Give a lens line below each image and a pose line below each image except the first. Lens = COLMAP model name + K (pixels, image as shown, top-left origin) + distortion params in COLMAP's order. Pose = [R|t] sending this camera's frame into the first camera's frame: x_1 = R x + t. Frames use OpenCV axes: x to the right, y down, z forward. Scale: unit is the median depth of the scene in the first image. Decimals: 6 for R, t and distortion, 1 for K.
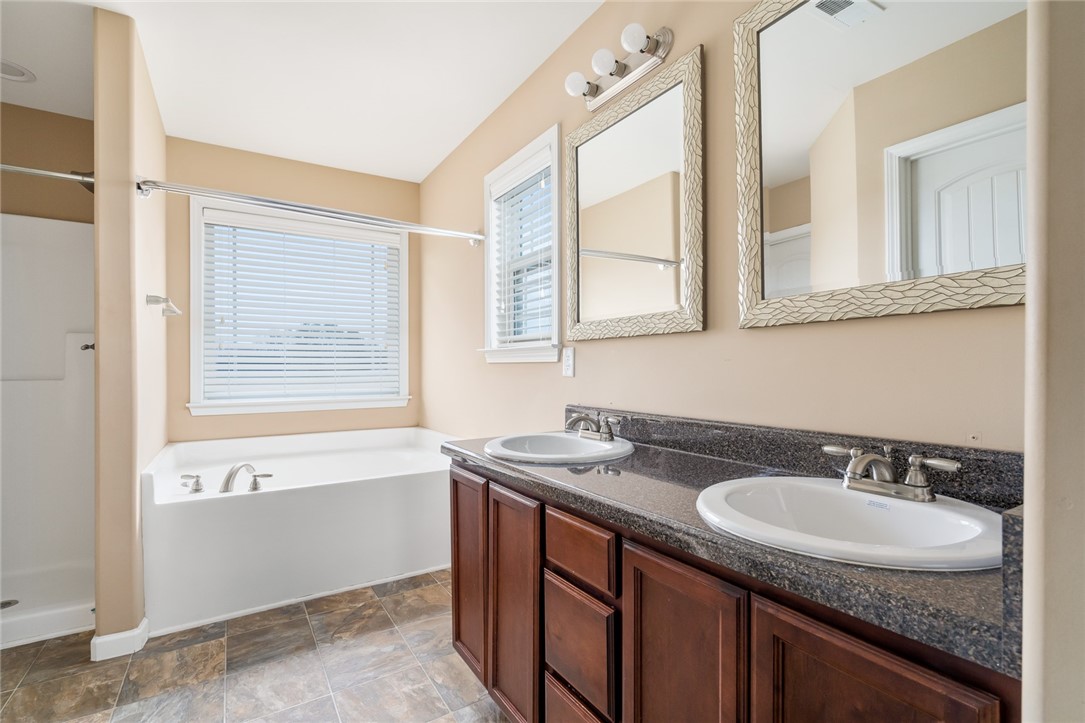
lens RADIAL K [[492.6, 0, 541.1], [0, 492.6, 374.2], [0, 0, 1]] dist [-0.003115, 0.000722]
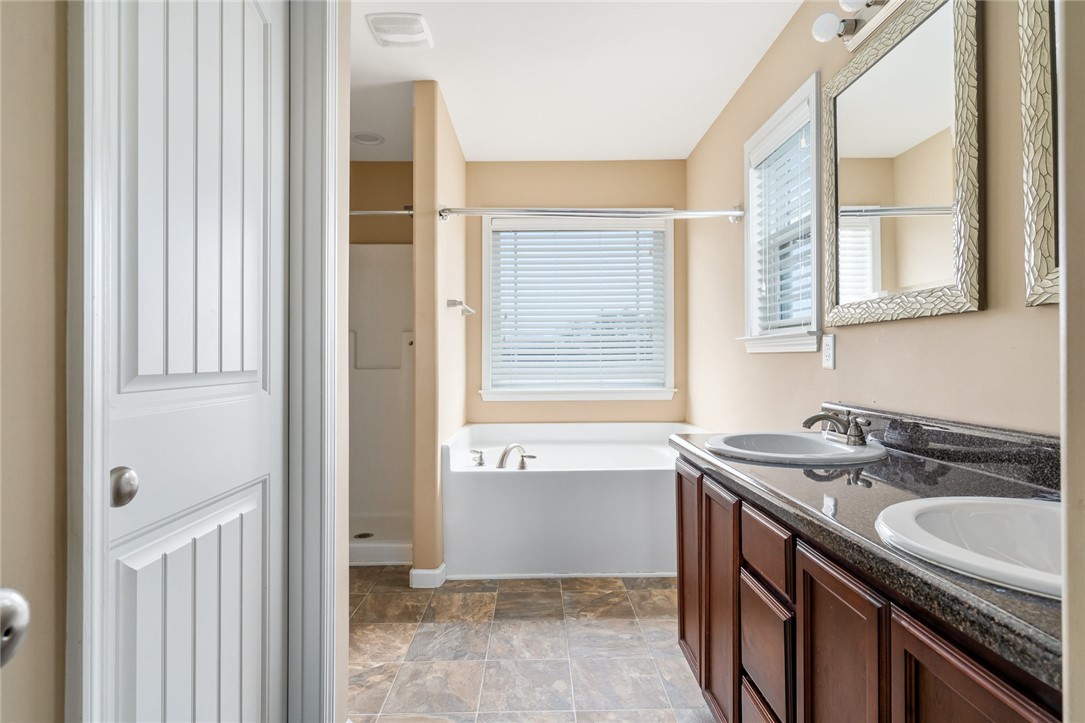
lens RADIAL K [[569.6, 0, 542.5], [0, 569.6, 361.5], [0, 0, 1]] dist [-0.001128, 0.001169]
pose [[0.852712, 0.000691, -0.522381, 0.161900], [-0.004186, 0.999976, -0.005511, -0.000112], [0.522364, 0.006886, 0.852695, -0.096417]]
